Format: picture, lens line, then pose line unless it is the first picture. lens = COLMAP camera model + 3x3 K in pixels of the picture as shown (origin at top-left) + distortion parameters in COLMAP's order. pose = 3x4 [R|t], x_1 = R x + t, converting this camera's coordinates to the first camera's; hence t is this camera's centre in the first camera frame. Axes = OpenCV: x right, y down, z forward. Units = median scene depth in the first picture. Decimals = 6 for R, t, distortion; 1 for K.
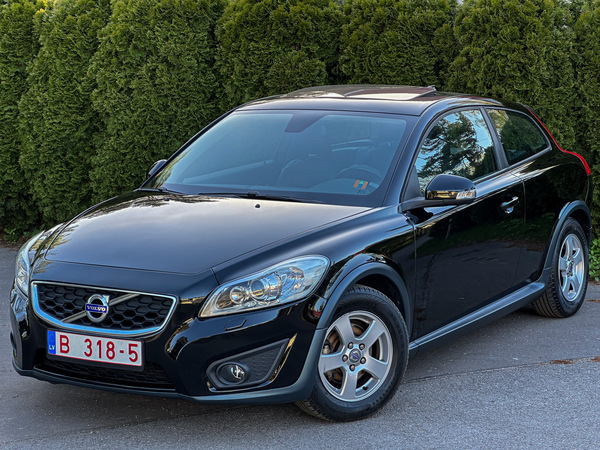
lens RADIAL K [[1224.2, 0, 295.2], [0, 1224.2, 218.6], [0, 0, 1]] dist [0.149044, 0.000000]
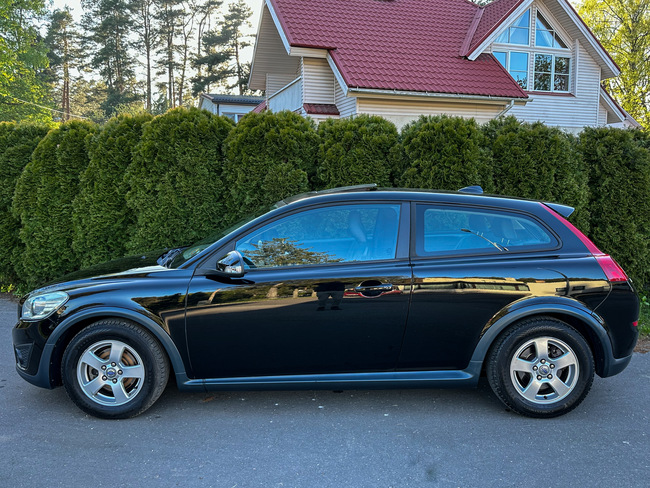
lens RADIAL K [[534.4, 0, 324.6], [0, 534.4, 246.6], [0, 0, 1]] dist [0.115870, -0.202287]
pose [[0.991103, -0.008764, 0.132811, -0.034607], [0.010441, 0.999874, -0.011932, -0.039401], [-0.132690, 0.013213, 0.991070, 0.424881]]
